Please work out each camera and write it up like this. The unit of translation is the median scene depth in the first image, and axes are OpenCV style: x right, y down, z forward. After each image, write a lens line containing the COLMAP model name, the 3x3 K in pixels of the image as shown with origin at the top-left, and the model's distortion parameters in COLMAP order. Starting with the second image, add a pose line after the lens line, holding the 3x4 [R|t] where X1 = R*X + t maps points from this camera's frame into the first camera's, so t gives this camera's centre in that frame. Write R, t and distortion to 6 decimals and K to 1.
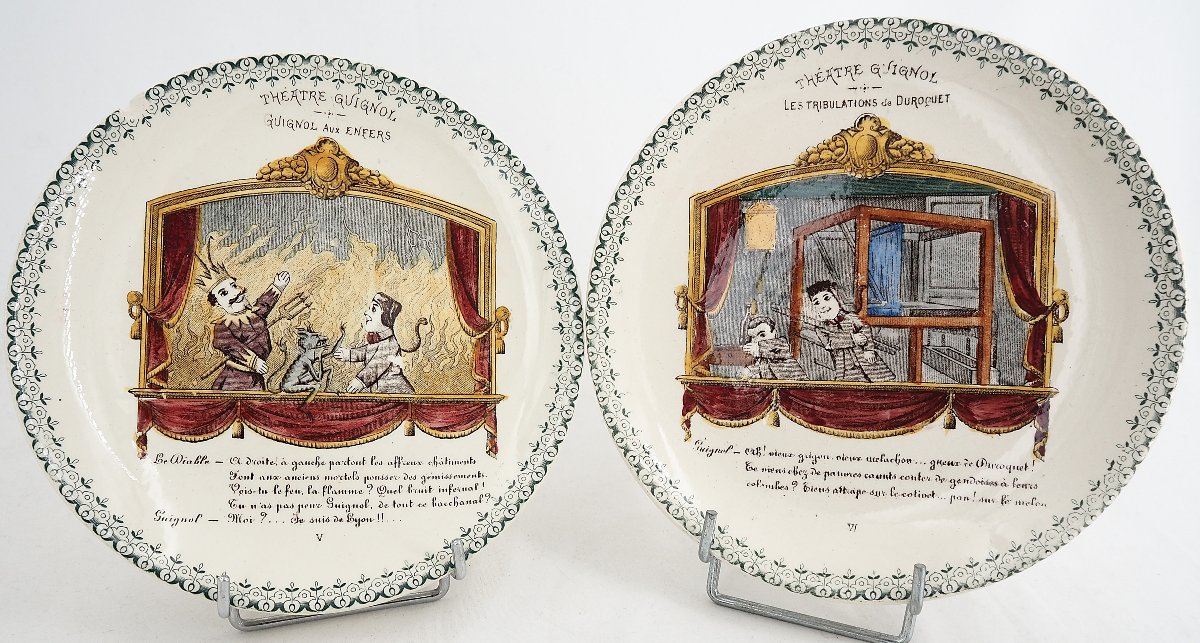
lens RADIAL K [[1042.1, 0, 600.0], [0, 1042.1, 321.5], [0, 0, 1]] dist [-0.035711, 0.008245]
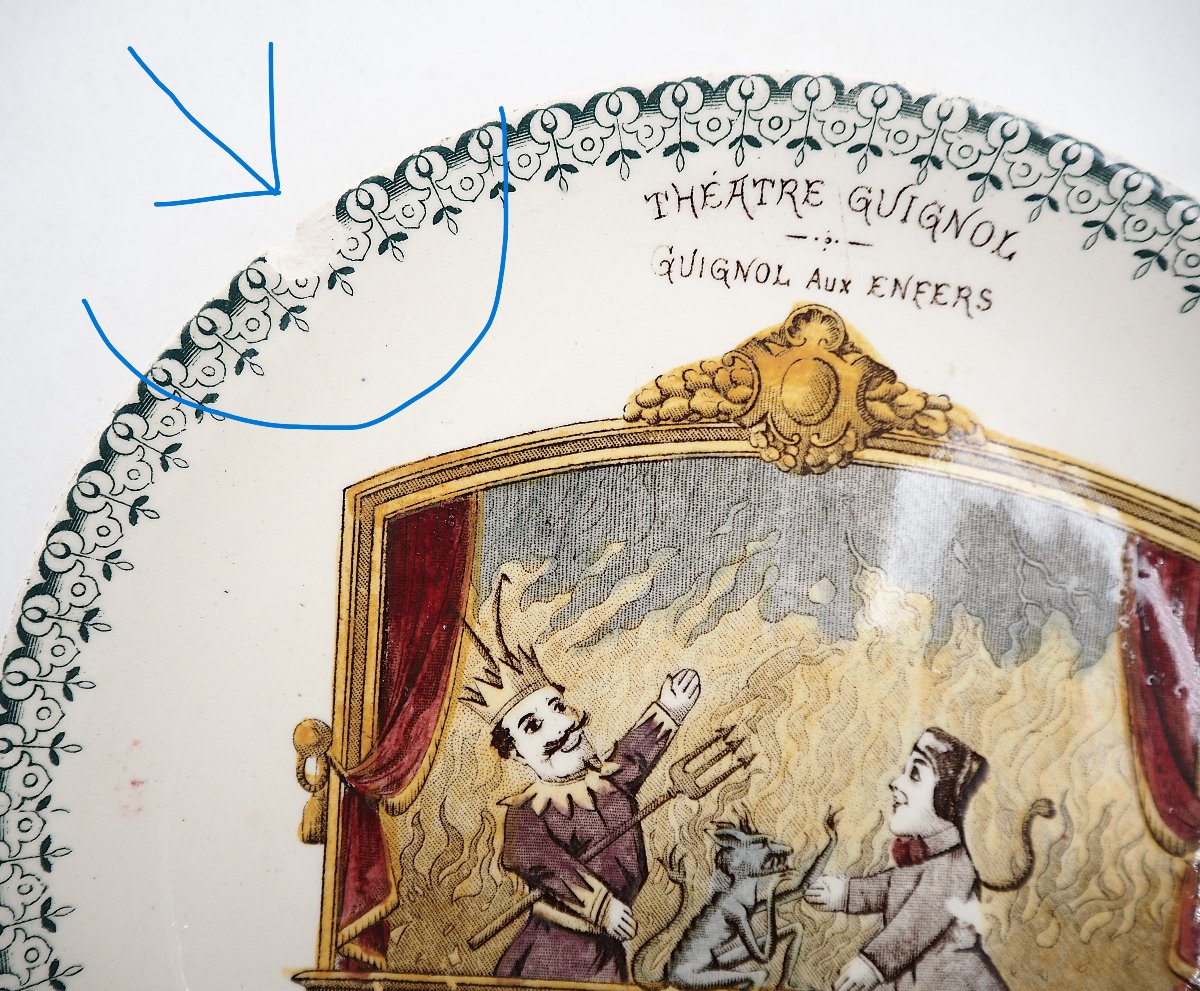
lens RADIAL K [[1305.0, 0, 600.0], [0, 1305.0, 495.5], [0, 0, 1]] dist [-0.017430, 0.001777]
pose [[0.956326, 0.066420, -0.284655, -0.206713], [-0.036259, 0.993275, 0.109953, -0.162981], [0.290044, -0.094829, 0.952304, 0.555549]]
